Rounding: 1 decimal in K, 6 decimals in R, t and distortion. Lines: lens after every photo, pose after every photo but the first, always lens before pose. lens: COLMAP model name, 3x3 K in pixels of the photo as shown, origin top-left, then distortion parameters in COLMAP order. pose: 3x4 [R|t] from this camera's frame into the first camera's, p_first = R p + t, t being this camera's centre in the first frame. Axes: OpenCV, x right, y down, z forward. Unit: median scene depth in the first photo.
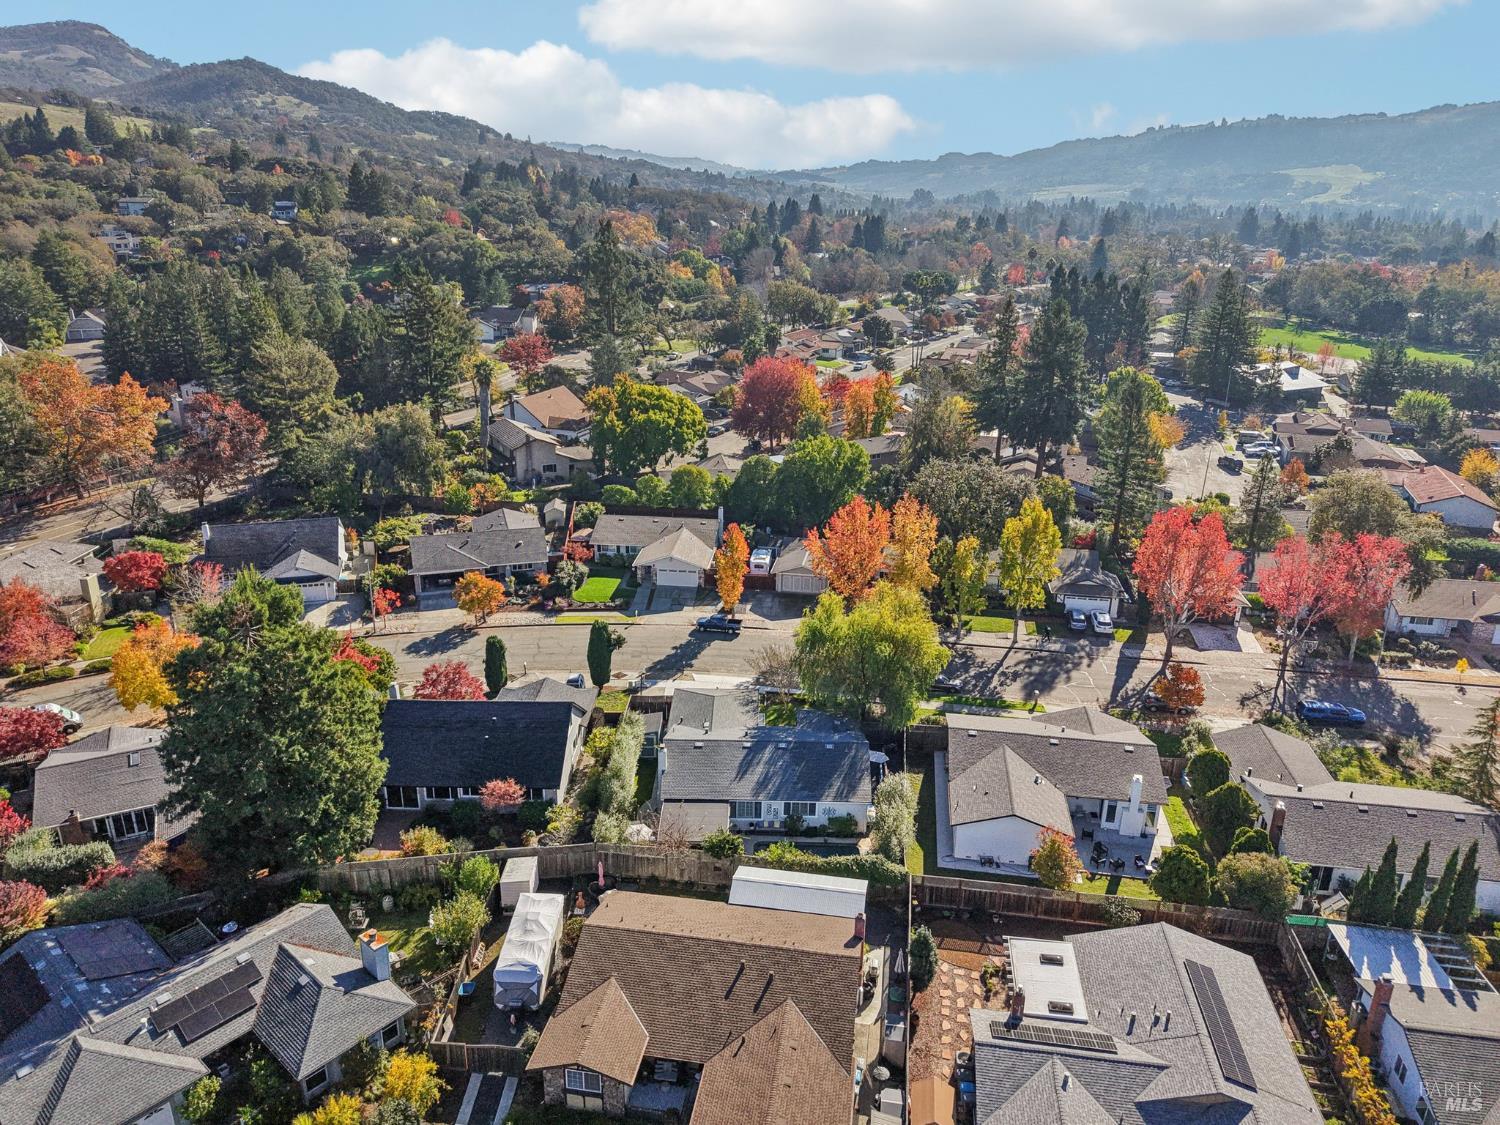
lens RADIAL K [[1041.1, 0, 749.0], [0, 1041.1, 562.5], [0, 0, 1]] dist [0.019371, -0.011950]
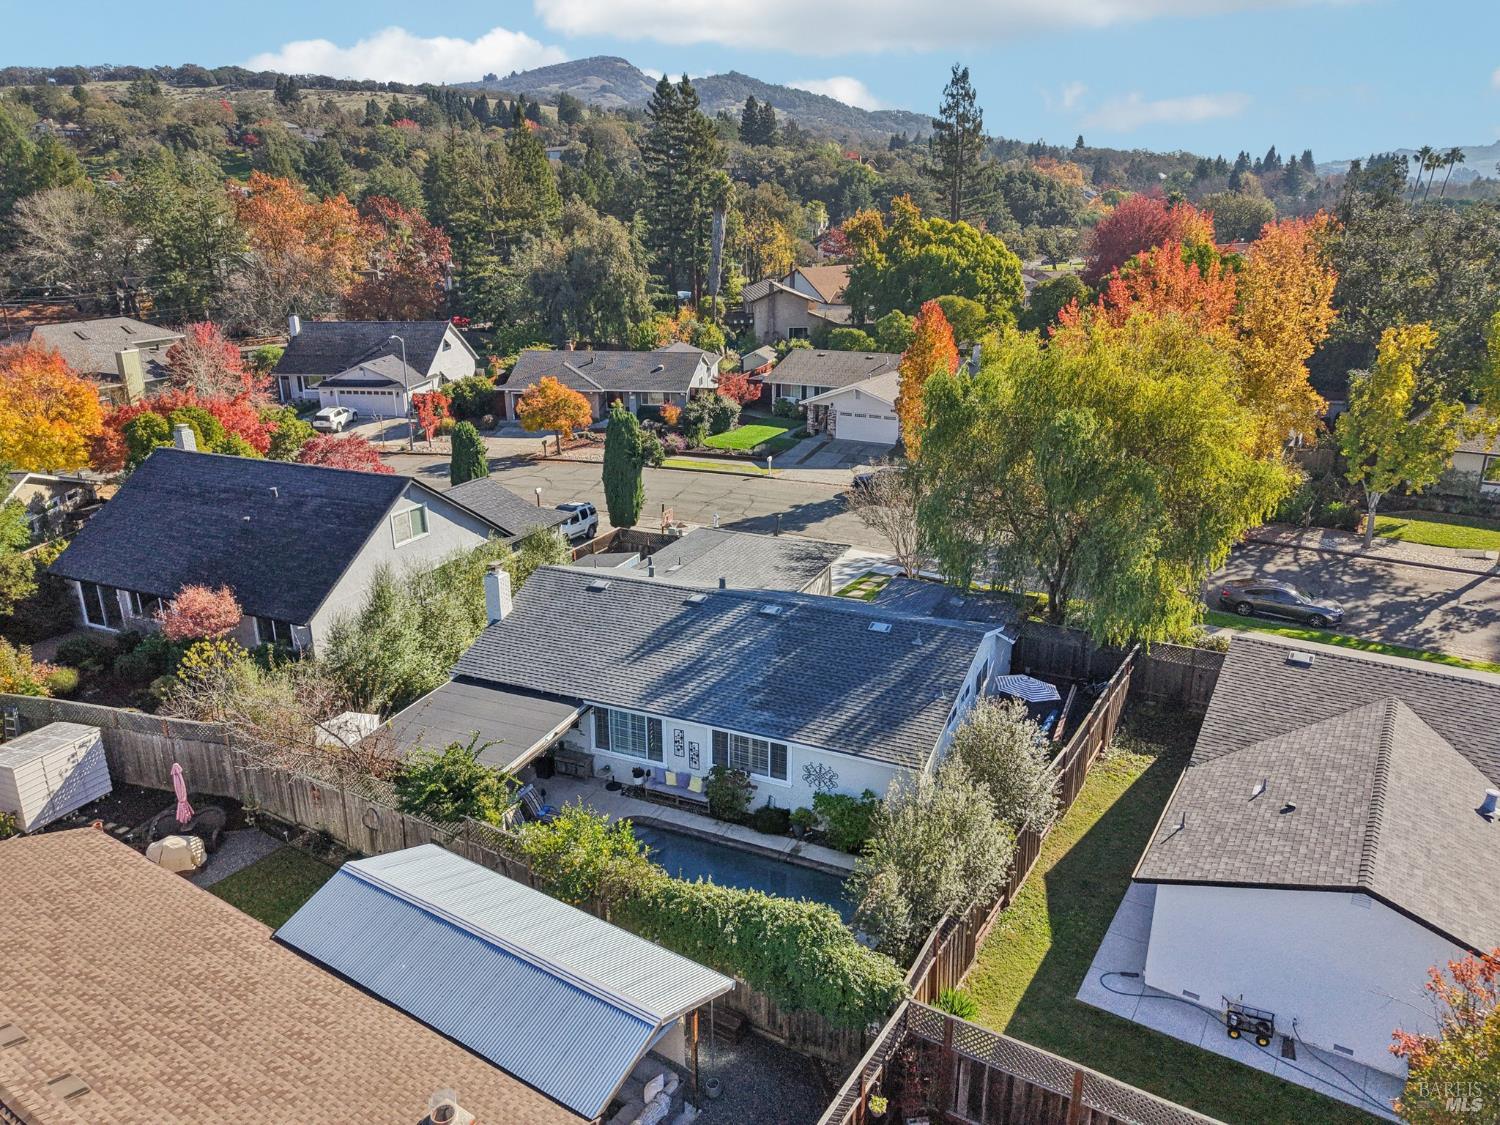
lens RADIAL K [[1055.7, 0, 754.9], [0, 1055.7, 566.3], [0, 0, 1]] dist [0.001483, -0.000533]
pose [[0.915445, 0.110415, -0.386999, 0.139647], [-0.118287, 0.992973, 0.003499, 0.119124], [0.384666, 0.042574, 0.922073, 0.459243]]
